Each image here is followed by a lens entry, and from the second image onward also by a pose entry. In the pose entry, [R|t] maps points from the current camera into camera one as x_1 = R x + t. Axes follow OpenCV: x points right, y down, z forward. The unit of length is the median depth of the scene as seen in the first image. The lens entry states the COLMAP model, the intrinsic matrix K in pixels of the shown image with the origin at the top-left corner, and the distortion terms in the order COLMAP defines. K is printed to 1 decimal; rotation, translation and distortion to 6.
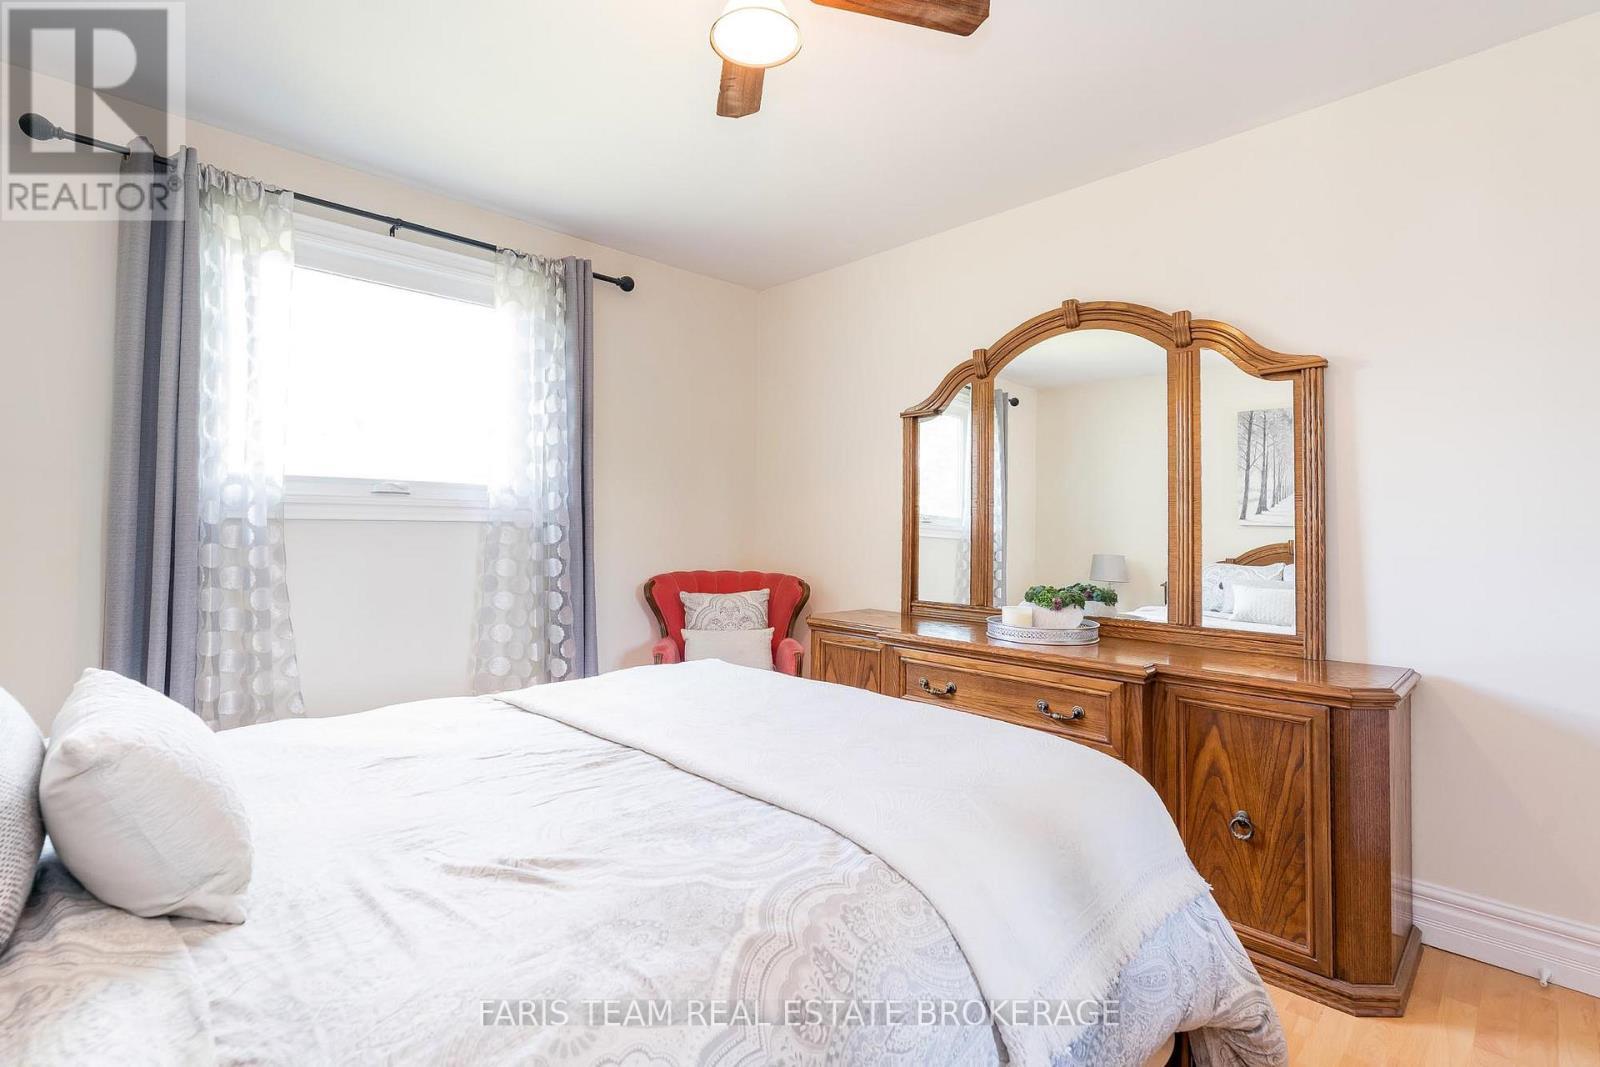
lens RADIAL K [[738.1, 0, 809.2], [0, 738.1, 526.0], [0, 0, 1]] dist [-0.001245, 0.000165]
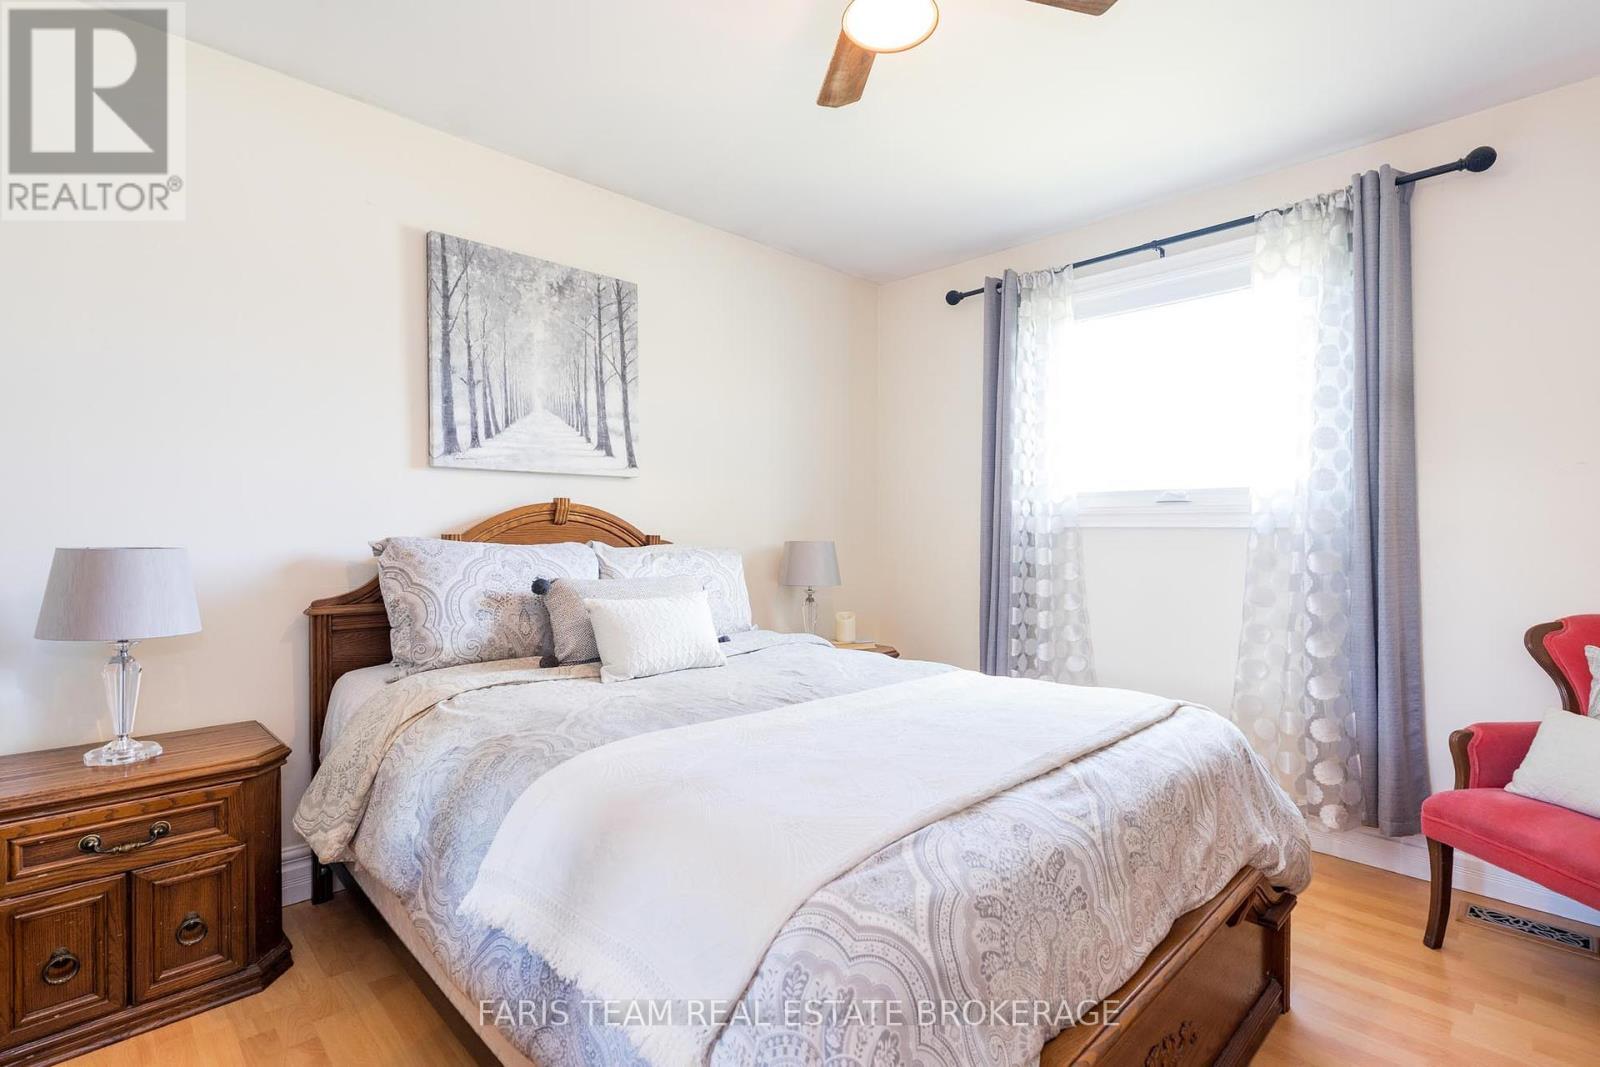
lens RADIAL K [[738.1, 0, 809.2], [0, 738.1, 526.0], [0, 0, 1]] dist [-0.001245, 0.000165]
pose [[-0.002010, -0.012299, -0.999922, 0.458247], [-0.003855, 0.999917, -0.012291, 0.003768], [0.999991, 0.003830, -0.002057, 0.480174]]
